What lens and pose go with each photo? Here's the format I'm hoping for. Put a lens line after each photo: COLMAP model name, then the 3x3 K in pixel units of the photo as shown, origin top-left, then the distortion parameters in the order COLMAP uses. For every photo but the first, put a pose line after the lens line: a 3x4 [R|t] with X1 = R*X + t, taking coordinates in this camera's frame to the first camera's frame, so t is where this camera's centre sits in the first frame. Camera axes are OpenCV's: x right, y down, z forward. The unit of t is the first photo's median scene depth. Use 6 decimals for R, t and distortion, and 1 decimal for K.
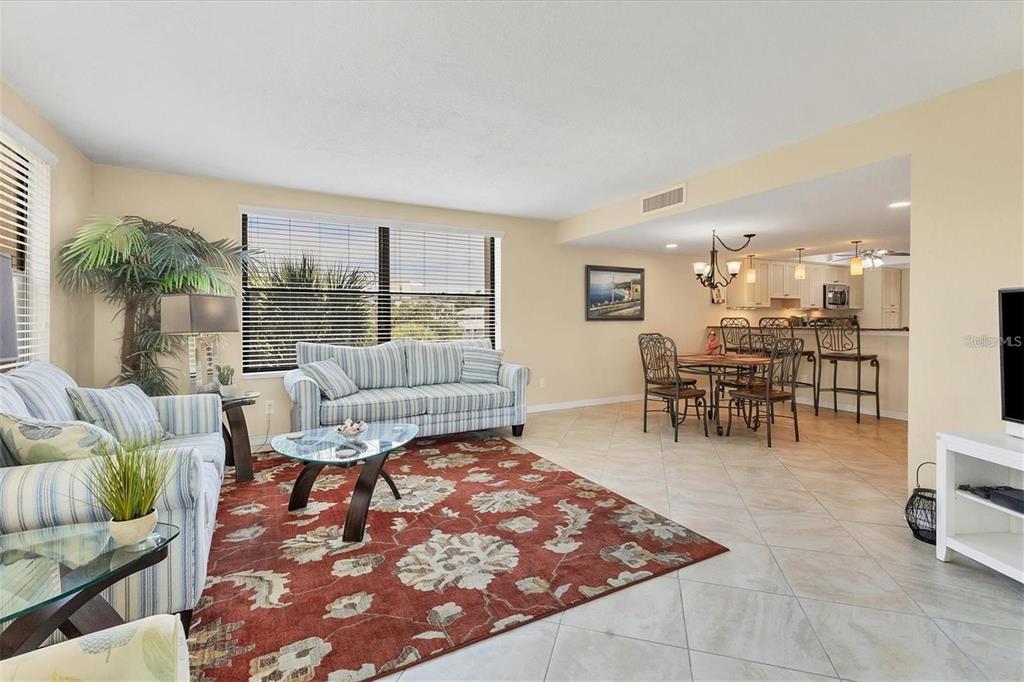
lens RADIAL K [[454.3, 0, 518.1], [0, 454.3, 327.1], [0, 0, 1]] dist [0.019148, -0.003884]
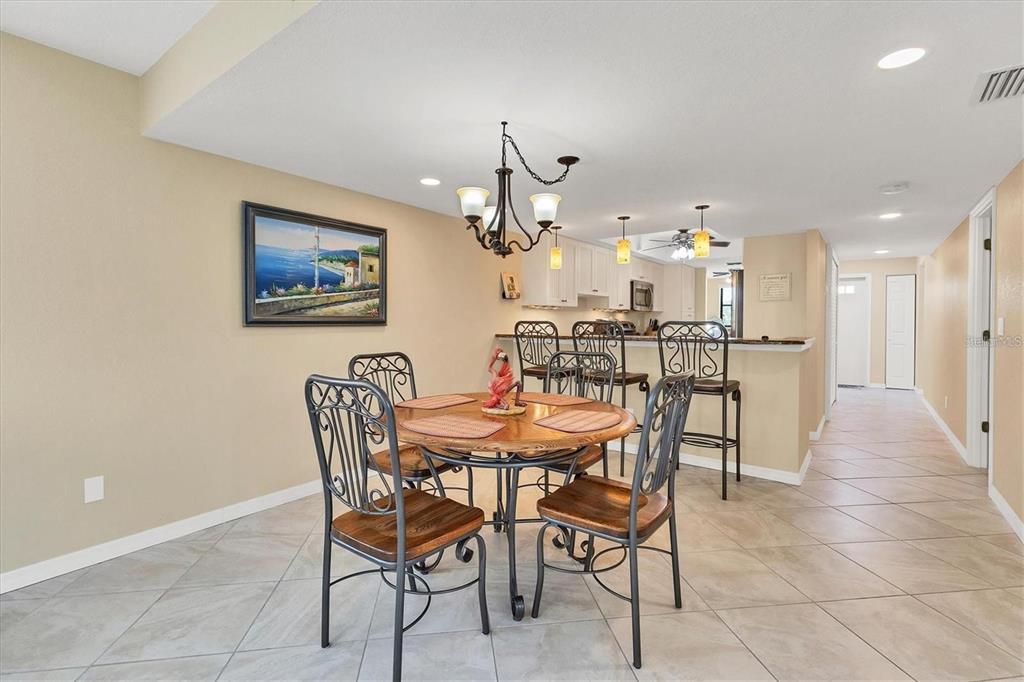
lens RADIAL K [[454.3, 0, 503.7], [0, 454.3, 334.1], [0, 0, 1]] dist [0.019148, -0.003884]
pose [[0.920591, -0.005246, 0.390493, 0.277536], [0.000702, 0.999930, 0.011778, -0.014660], [-0.390528, -0.010569, 0.920530, 0.642594]]
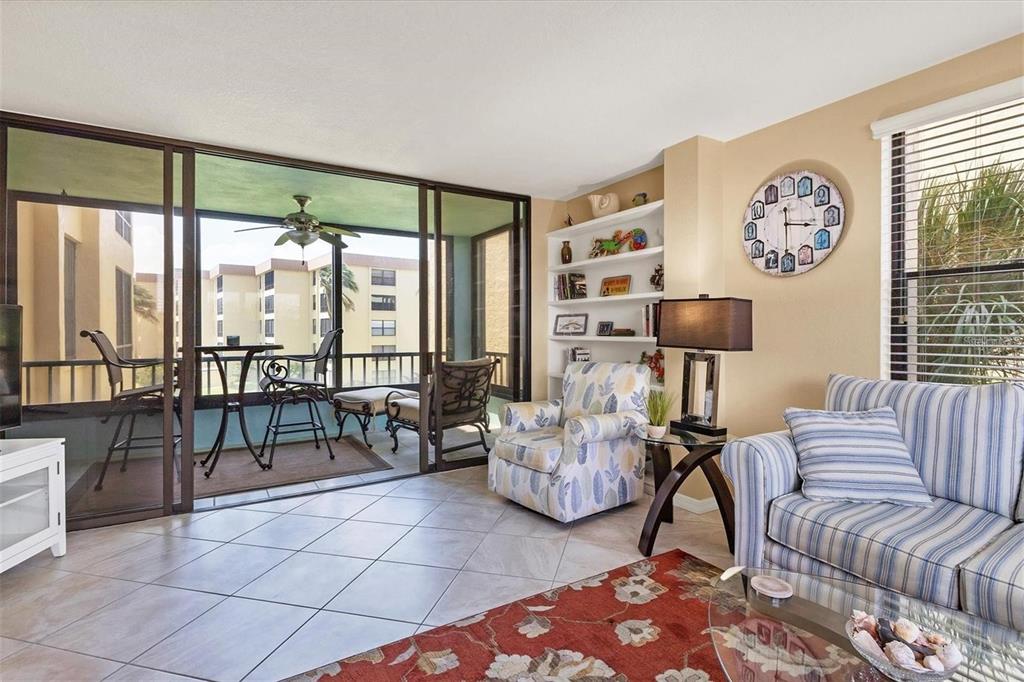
lens RADIAL K [[495.9, 0, 515.4], [0, 495.9, 336.8], [0, 0, 1]] dist [-0.001630, 0.000832]
pose [[-0.999439, 0.006114, -0.032929, -0.034394], [0.004906, 0.999316, 0.036645, -0.017773], [0.033131, 0.036463, -0.998786, 0.813450]]
